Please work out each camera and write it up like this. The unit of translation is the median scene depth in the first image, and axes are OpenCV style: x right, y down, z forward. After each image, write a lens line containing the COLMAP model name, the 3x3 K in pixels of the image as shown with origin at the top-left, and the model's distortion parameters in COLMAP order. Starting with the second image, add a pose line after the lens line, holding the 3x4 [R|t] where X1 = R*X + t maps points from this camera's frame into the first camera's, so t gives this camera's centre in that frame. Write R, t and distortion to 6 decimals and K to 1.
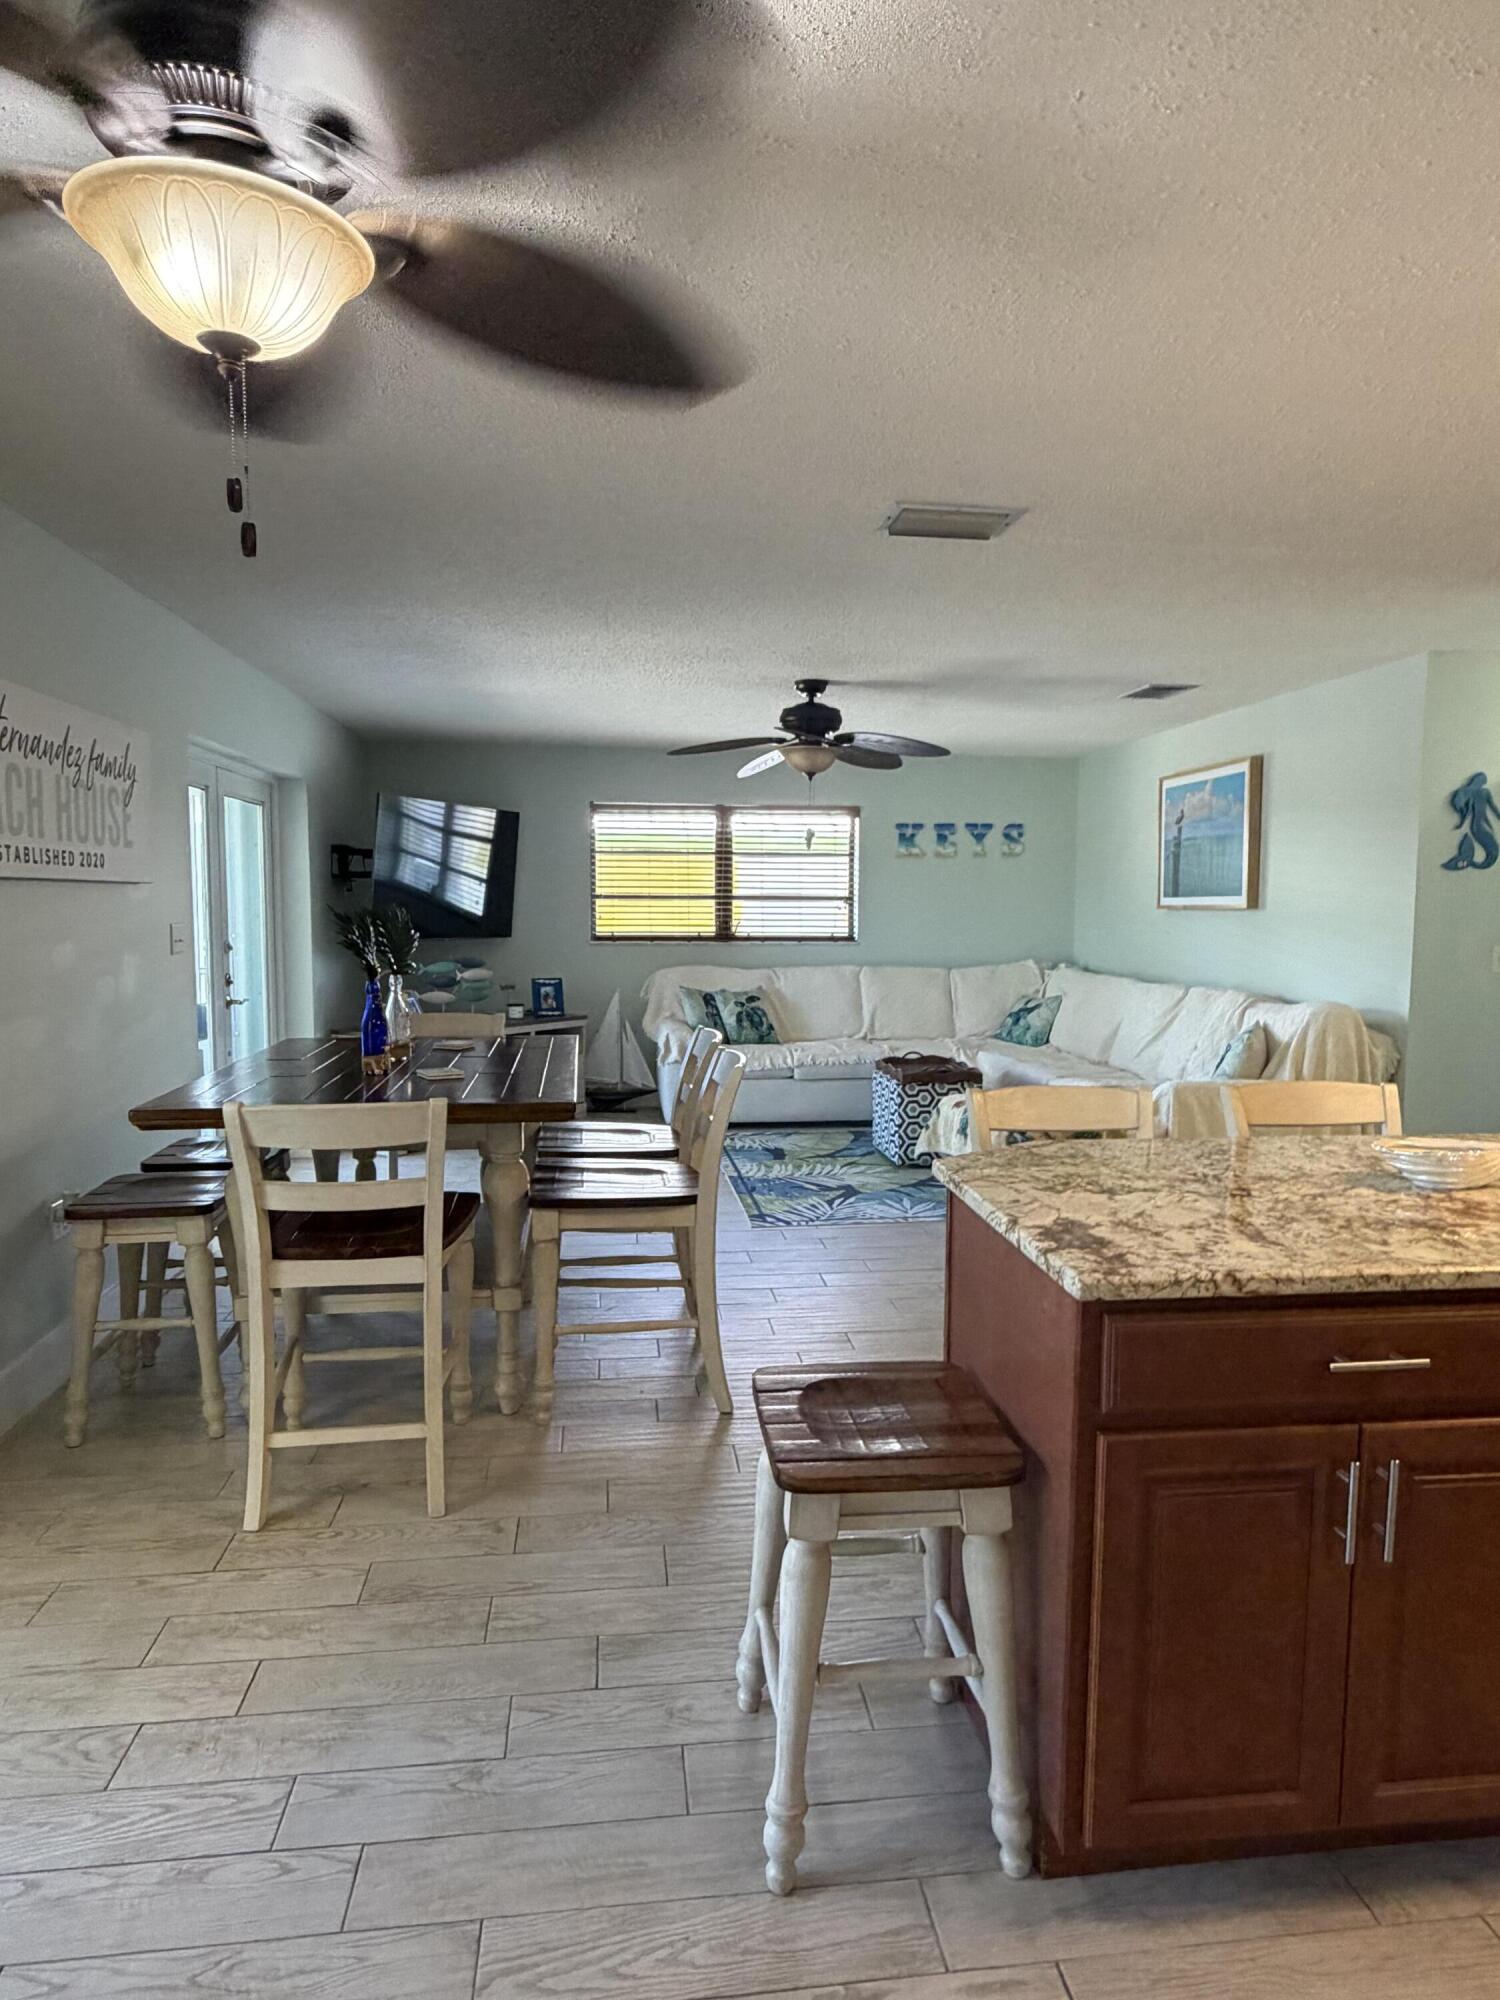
lens RADIAL K [[1202.3, 0, 760.7], [0, 1202.3, 1001.1], [0, 0, 1]] dist [0.000037, 0.000276]
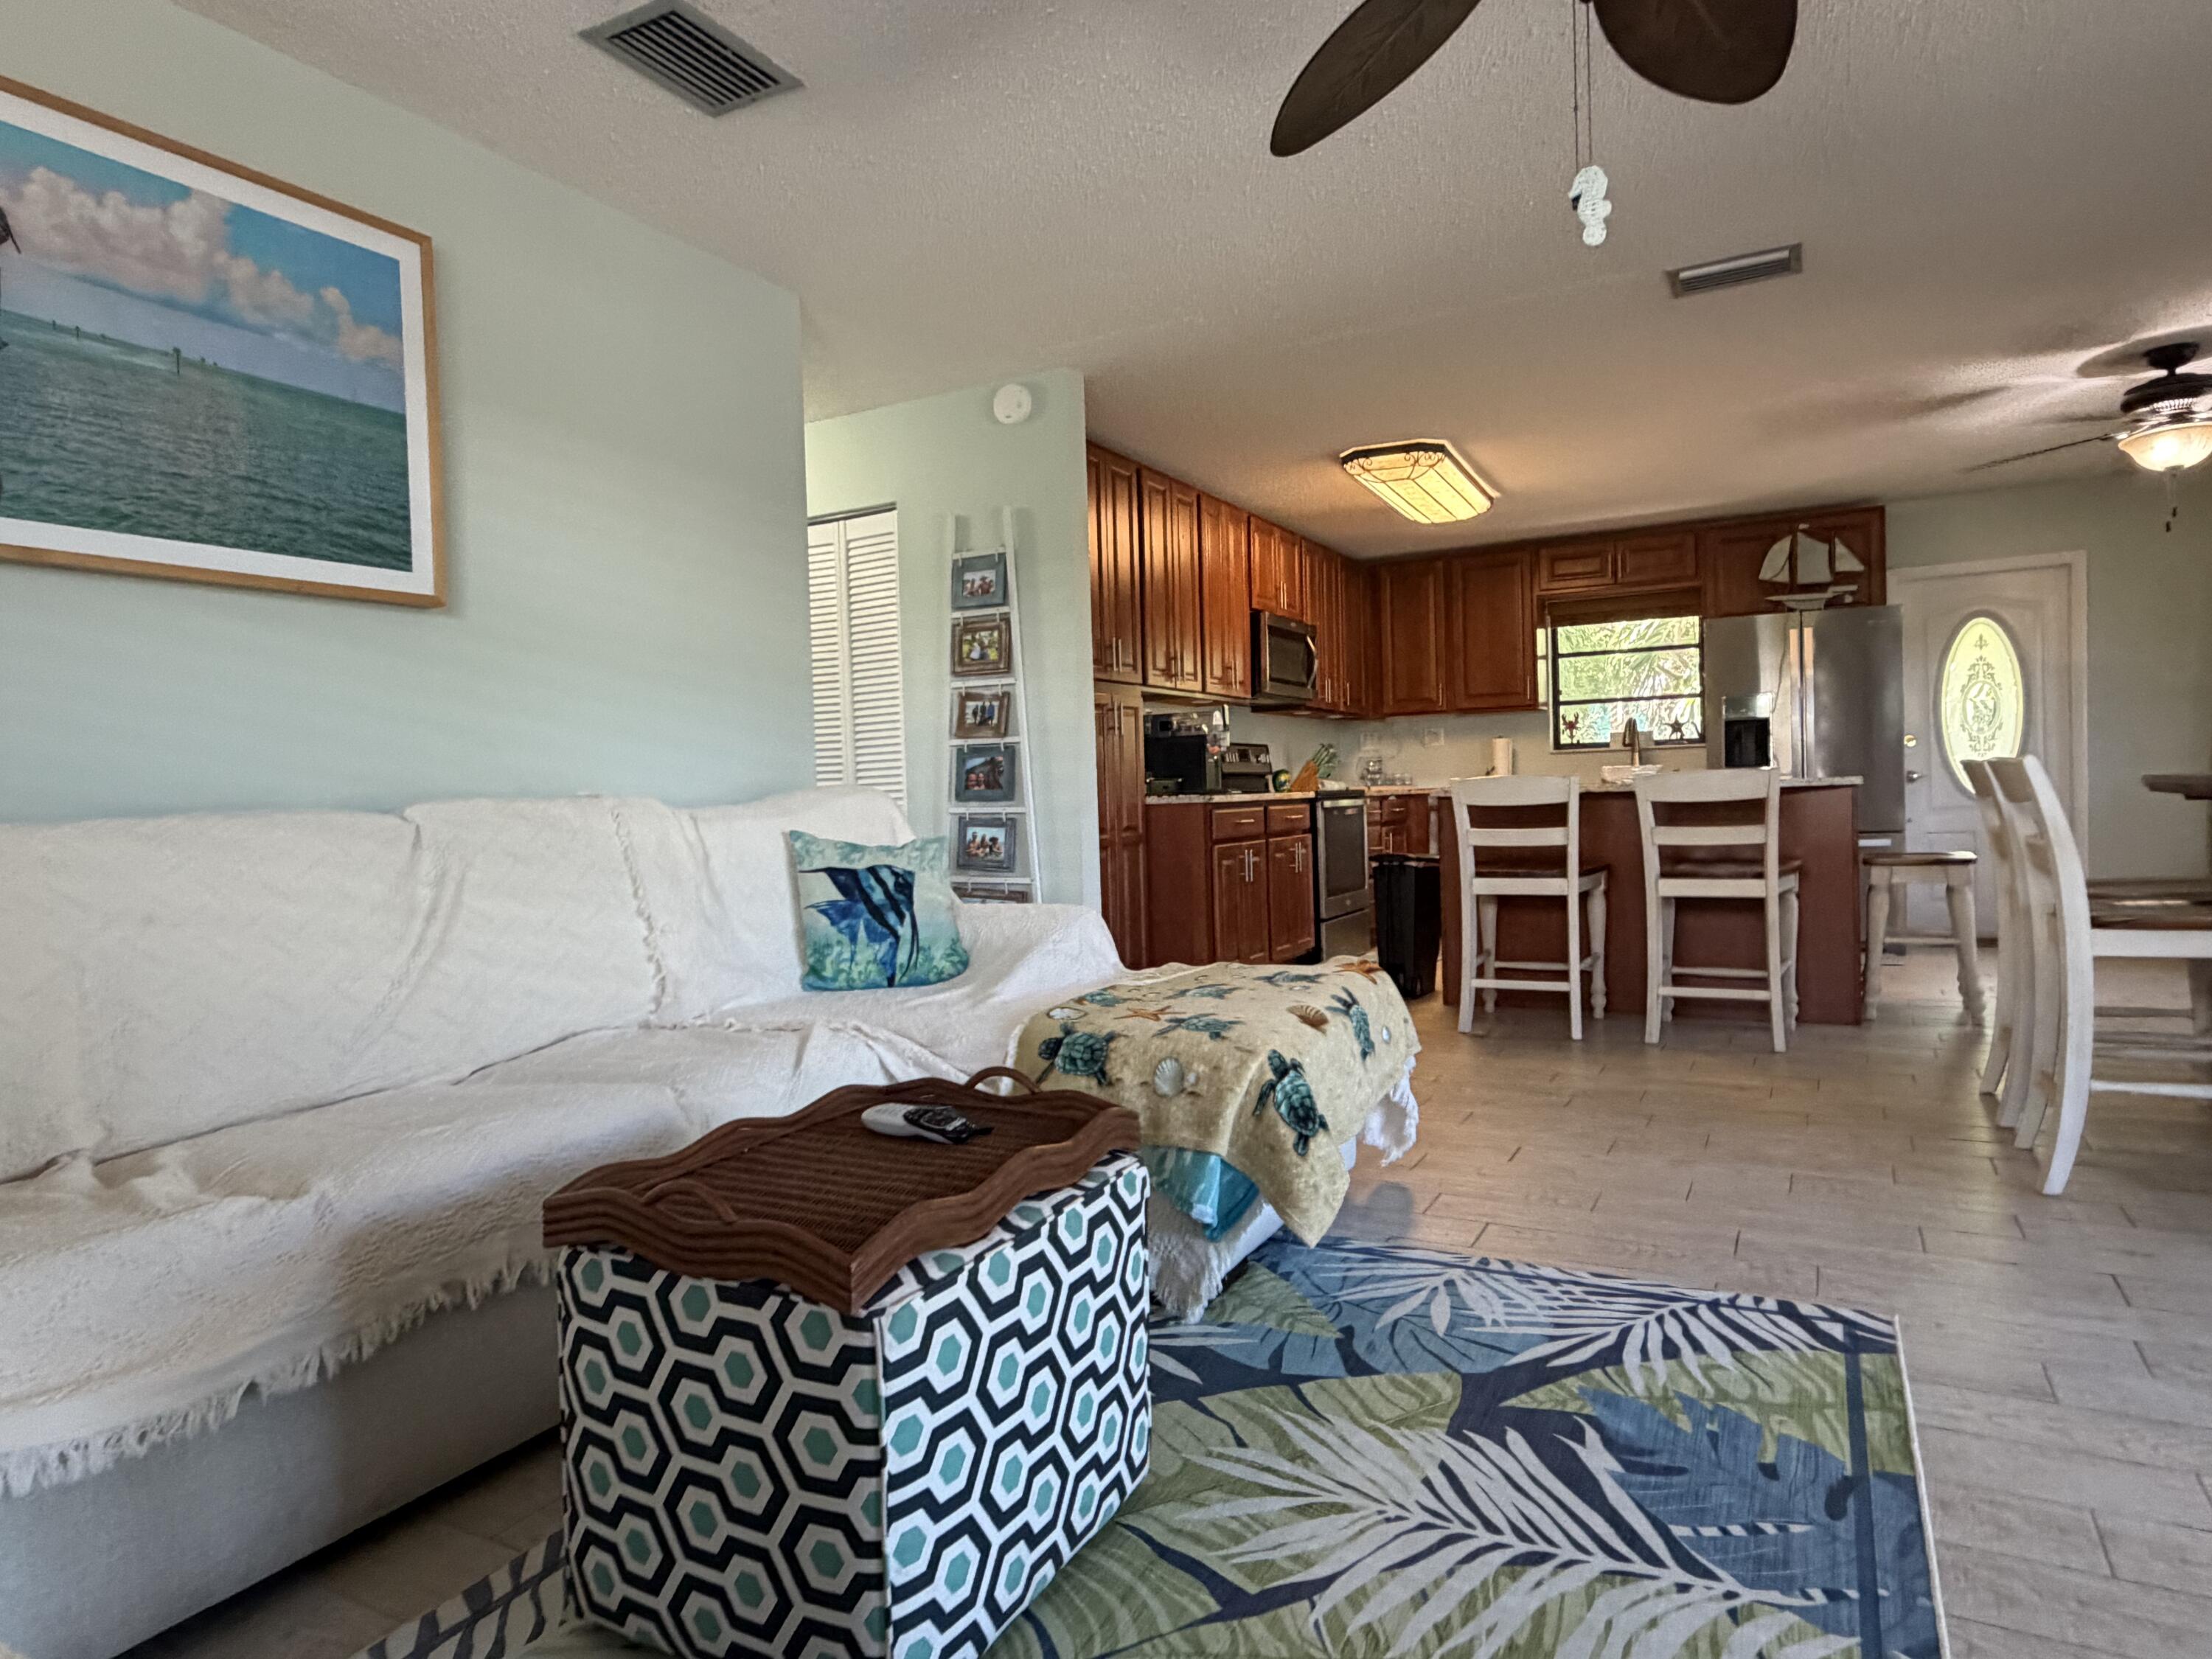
lens RADIAL K [[1311.6, 0, 1106.0], [0, 1311.6, 829.5], [0, 0, 1]] dist [0.001550, 0.000576]
pose [[-0.808687, 0.001984, 0.588236, -0.041856], [0.072451, 0.992716, 0.096256, -0.026441], [-0.583760, 0.120459, -0.802941, 1.189599]]
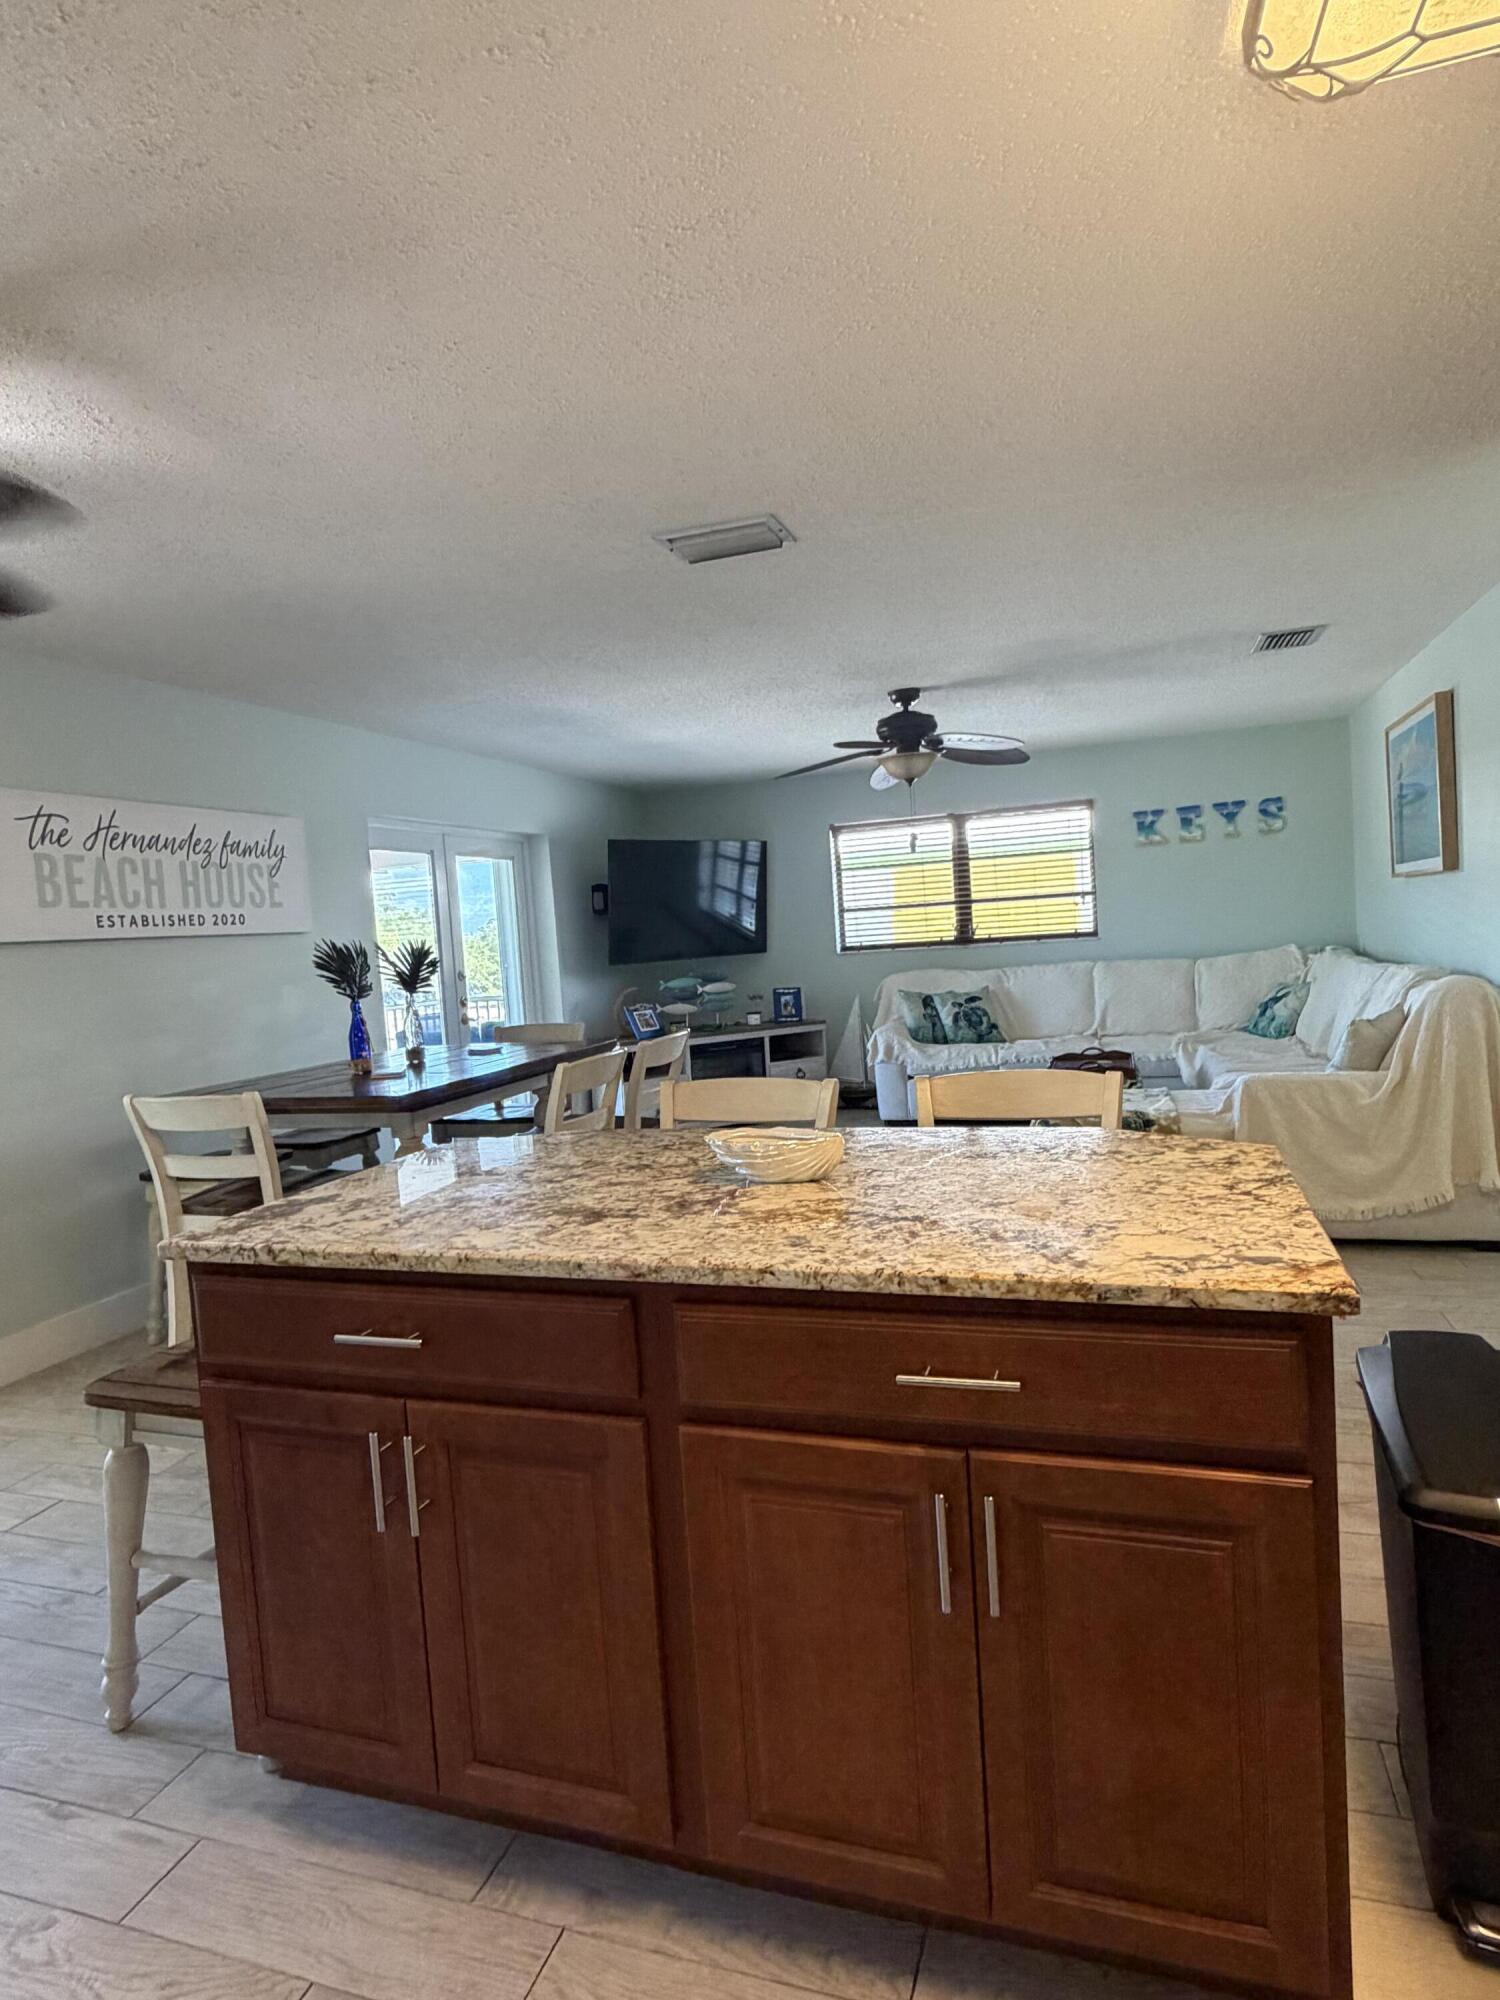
lens RADIAL K [[1124.1, 0, 750.0], [0, 1124.1, 1000.0], [0, 0, 1]] dist [-0.000368, -0.000181]
pose [[0.897296, -0.039830, -0.439628, 0.299416], [0.036542, 0.999205, -0.015944, 0.008805], [0.439914, -0.001758, 0.898038, 0.065803]]
